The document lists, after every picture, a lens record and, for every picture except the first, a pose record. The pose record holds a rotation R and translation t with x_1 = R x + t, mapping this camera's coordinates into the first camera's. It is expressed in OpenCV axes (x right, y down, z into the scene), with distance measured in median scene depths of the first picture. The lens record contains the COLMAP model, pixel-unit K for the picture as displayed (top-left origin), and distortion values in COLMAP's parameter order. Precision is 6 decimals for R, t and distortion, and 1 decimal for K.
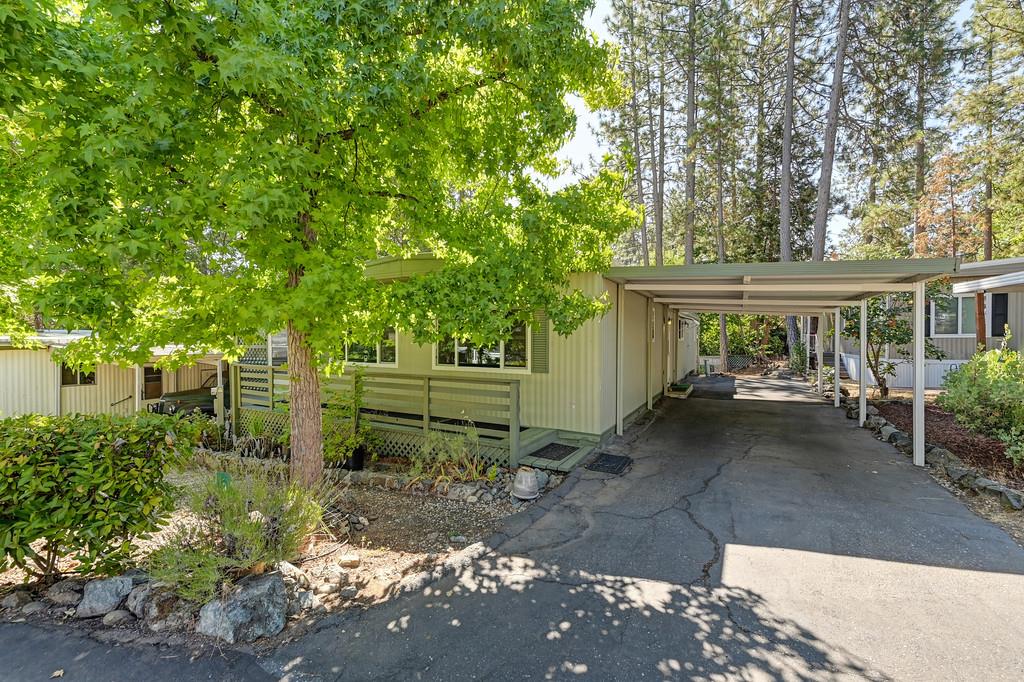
lens RADIAL K [[413.7, 0, 512.0], [0, 413.7, 341.0], [0, 0, 1]] dist [0.016546, -0.000049]
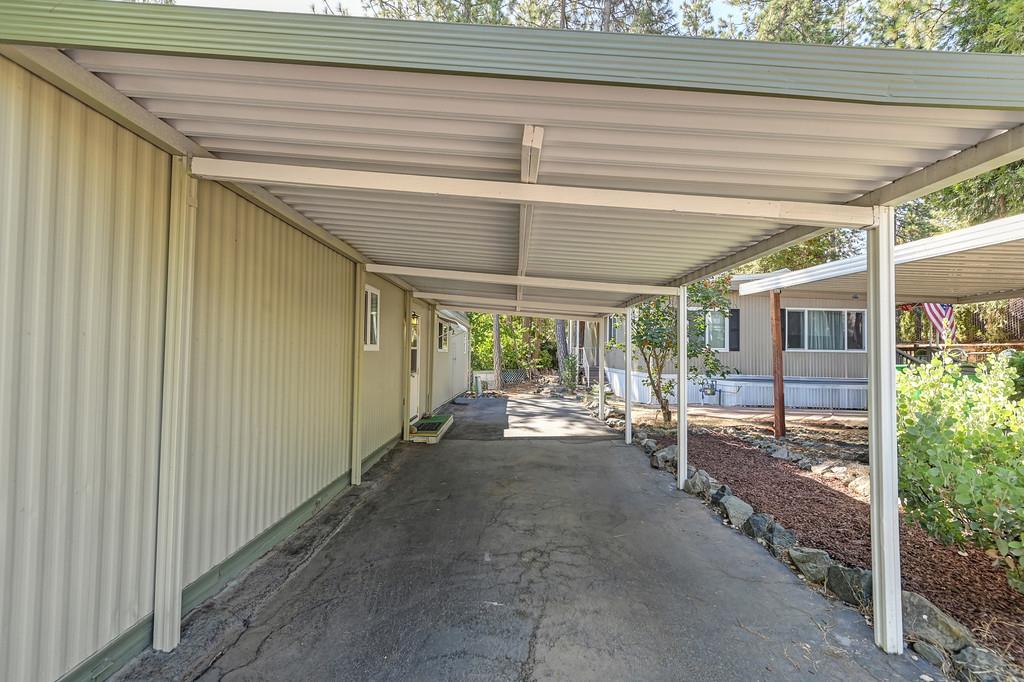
lens RADIAL K [[413.7, 0, 512.0], [0, 413.7, 341.0], [0, 0, 1]] dist [0.016546, -0.000049]
pose [[0.878213, 0.025151, 0.477608, 0.153172], [-0.008998, 0.999308, -0.036078, 0.004756], [-0.478185, 0.027387, 0.877832, 0.279413]]
